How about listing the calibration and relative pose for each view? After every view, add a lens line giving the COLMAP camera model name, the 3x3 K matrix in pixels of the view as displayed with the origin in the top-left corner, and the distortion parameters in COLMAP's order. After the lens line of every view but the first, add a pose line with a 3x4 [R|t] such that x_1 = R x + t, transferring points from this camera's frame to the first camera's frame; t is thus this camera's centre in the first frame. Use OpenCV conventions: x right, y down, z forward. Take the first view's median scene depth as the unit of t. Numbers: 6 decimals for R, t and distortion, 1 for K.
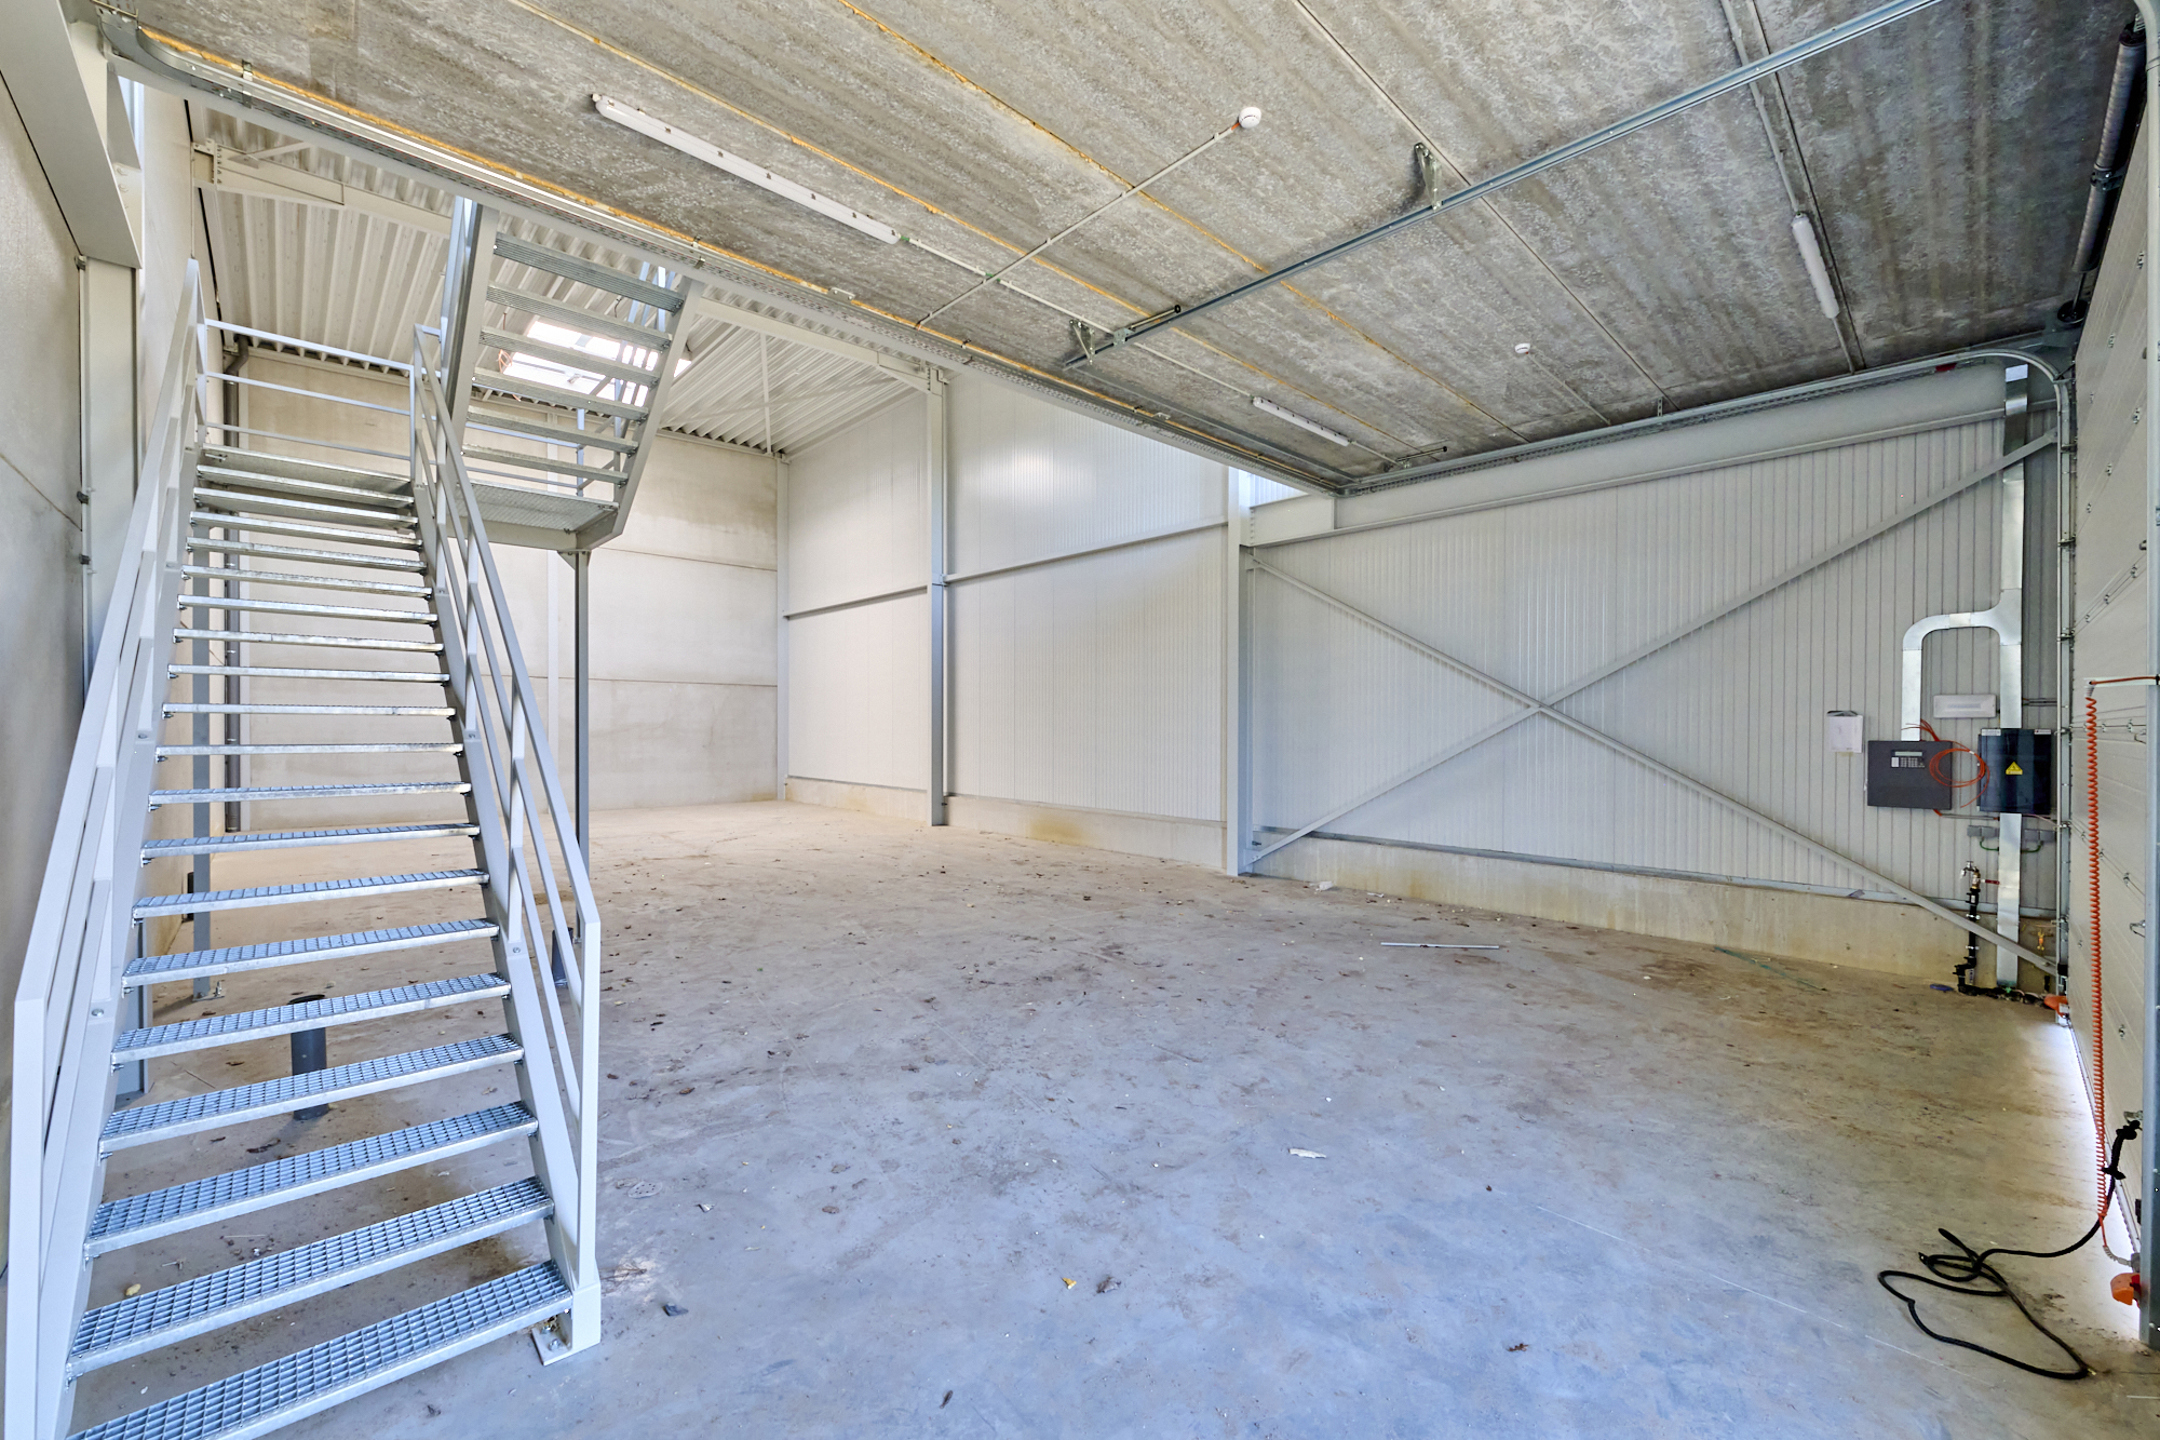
lens RADIAL K [[863.7, 0, 1080.0], [0, 863.7, 720.0], [0, 0, 1]] dist [-0.001436, -0.000244]
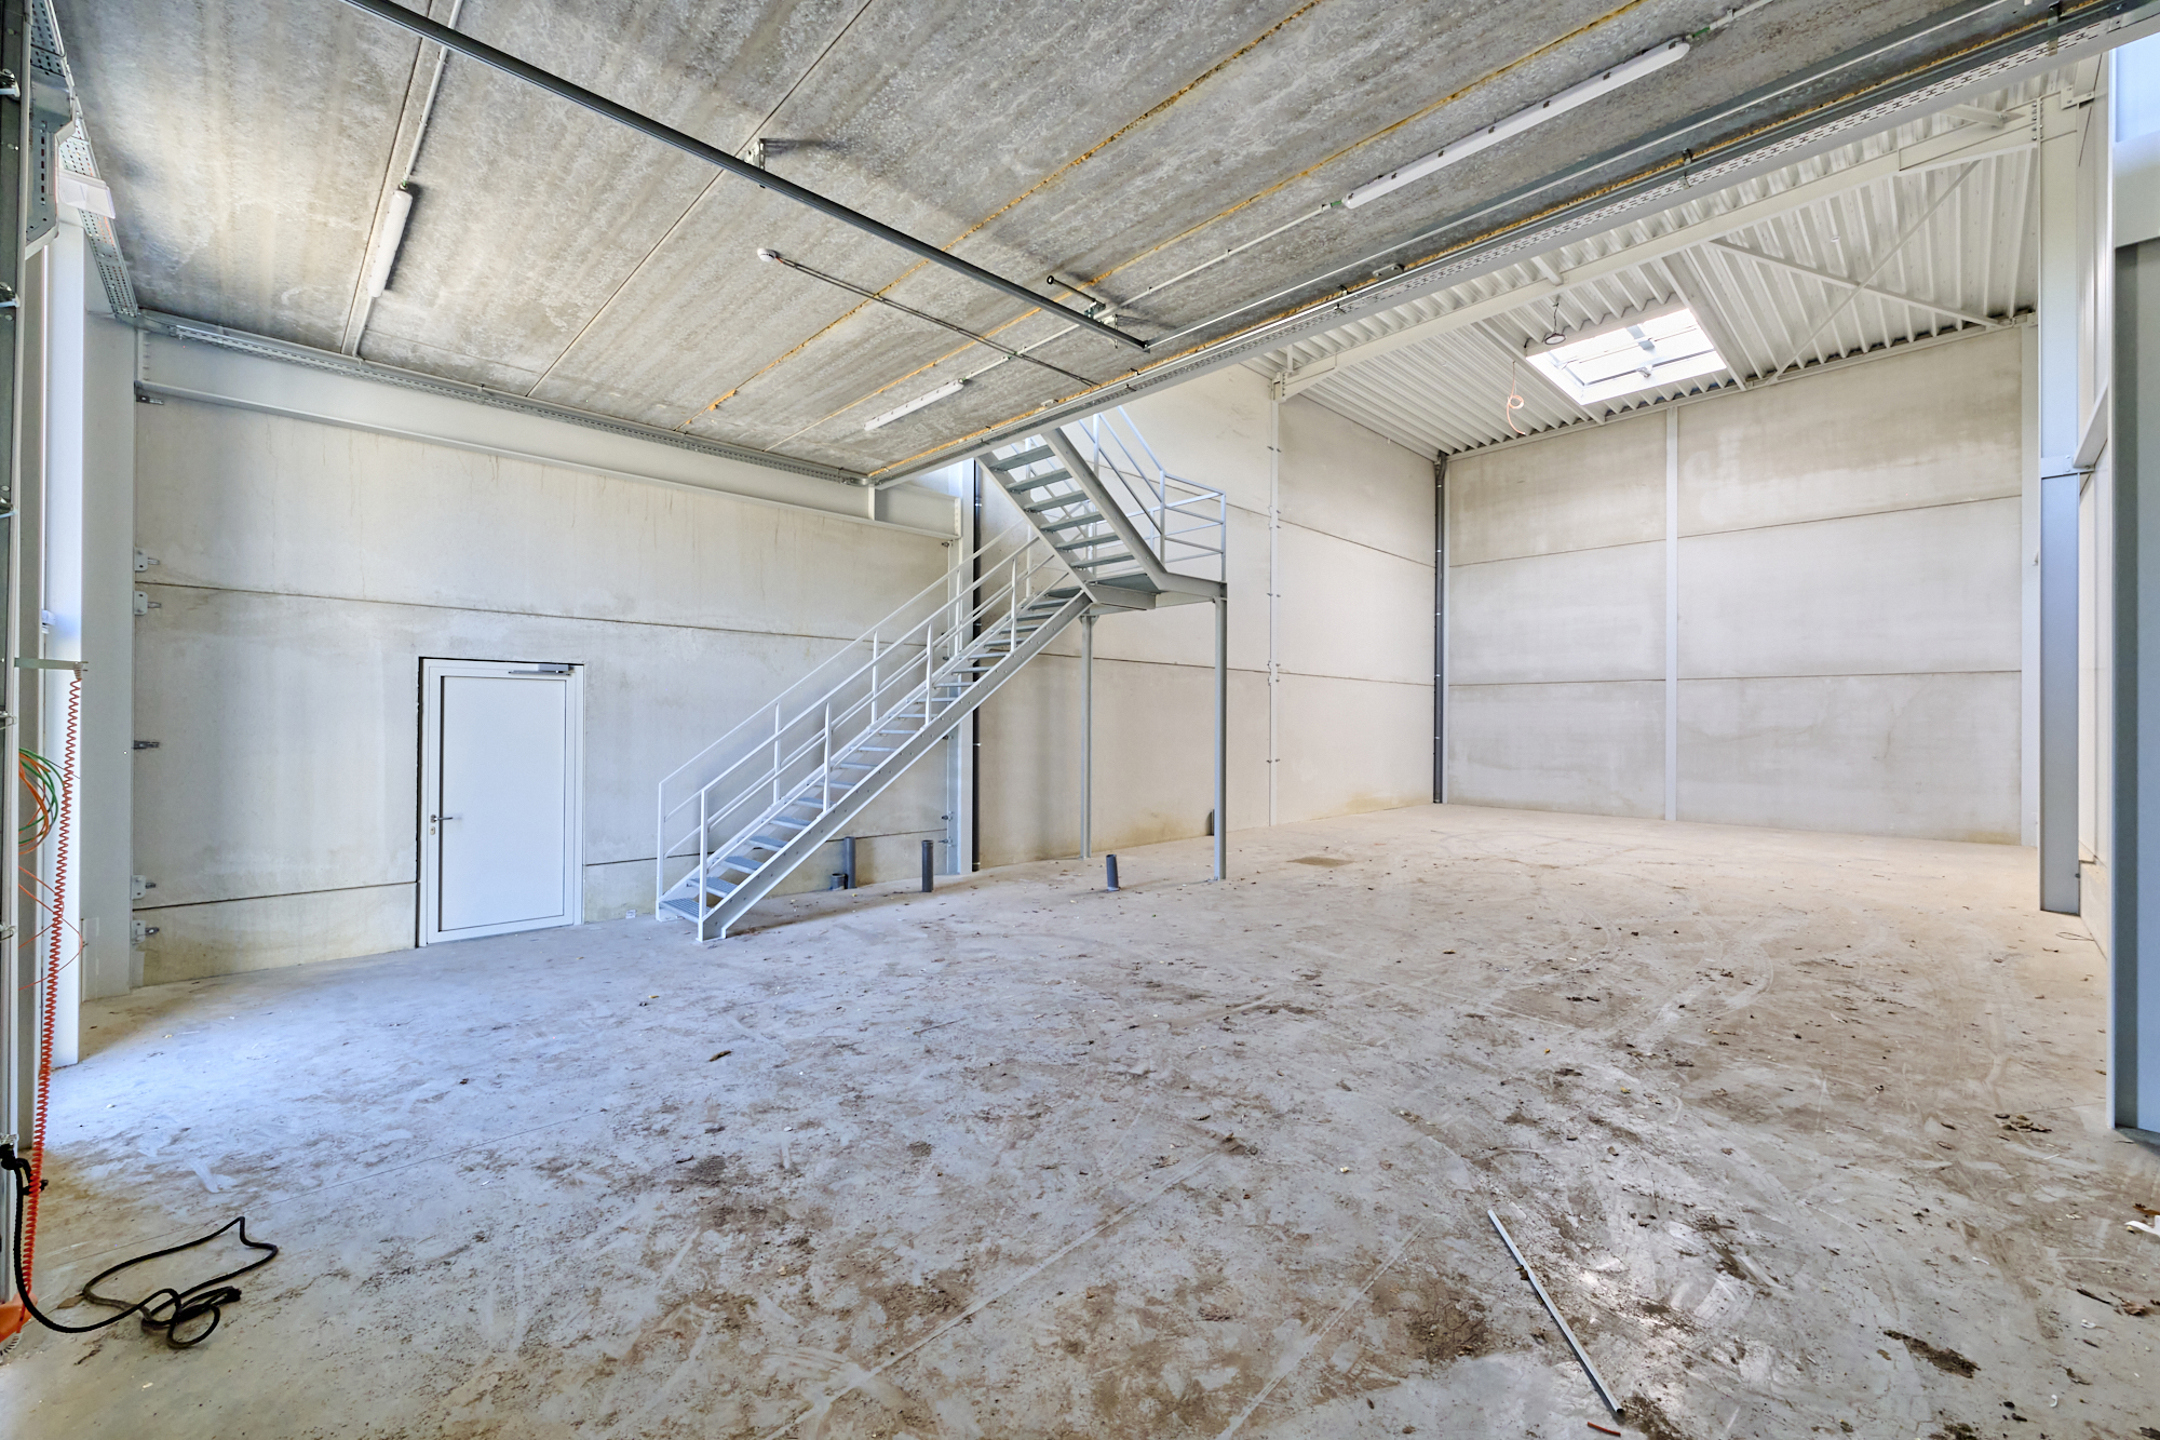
lens RADIAL K [[839.8, 0, 1080.0], [0, 839.8, 720.0], [0, 0, 1]] dist [0.000621, 0.000194]
pose [[0.015779, -0.007587, -0.999847, 0.956351], [-0.000130, 0.999971, -0.007590, 0.008869], [0.999875, 0.000249, 0.015777, 0.952405]]
